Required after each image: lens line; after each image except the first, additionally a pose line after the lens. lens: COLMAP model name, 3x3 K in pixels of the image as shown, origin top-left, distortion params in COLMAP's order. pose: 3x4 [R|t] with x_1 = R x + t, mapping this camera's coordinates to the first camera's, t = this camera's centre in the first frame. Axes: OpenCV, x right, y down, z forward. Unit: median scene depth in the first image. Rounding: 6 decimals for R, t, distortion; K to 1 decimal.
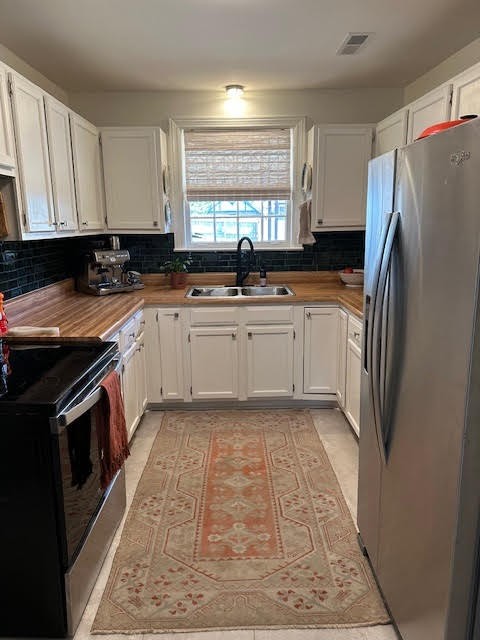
lens RADIAL K [[445.7, 0, 240.0], [0, 445.7, 320.0], [0, 0, 1]] dist [0.088977, -0.135855]
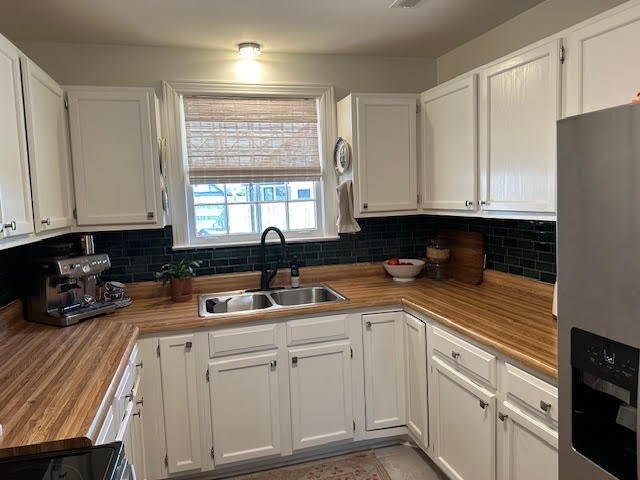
lens RADIAL K [[445.7, 0, 319.7], [0, 445.7, 235.4], [0, 0, 1]] dist [0.088977, -0.135855]
pose [[0.967877, -0.045990, 0.247182, -0.103512], [0.080401, 0.988120, -0.130974, -0.065041], [-0.238222, 0.146641, 0.960076, 0.243030]]
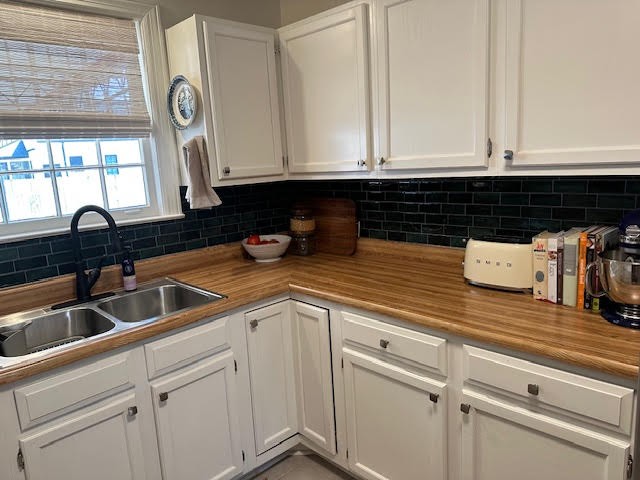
lens RADIAL K [[445.7, 0, 319.7], [0, 445.7, 235.4], [0, 0, 1]] dist [0.088977, -0.135855]
pose [[0.729283, -0.143063, 0.669088, -0.152482], [0.198464, 0.980085, -0.006760, -0.099202], [-0.654796, 0.137720, 0.743152, 0.457608]]
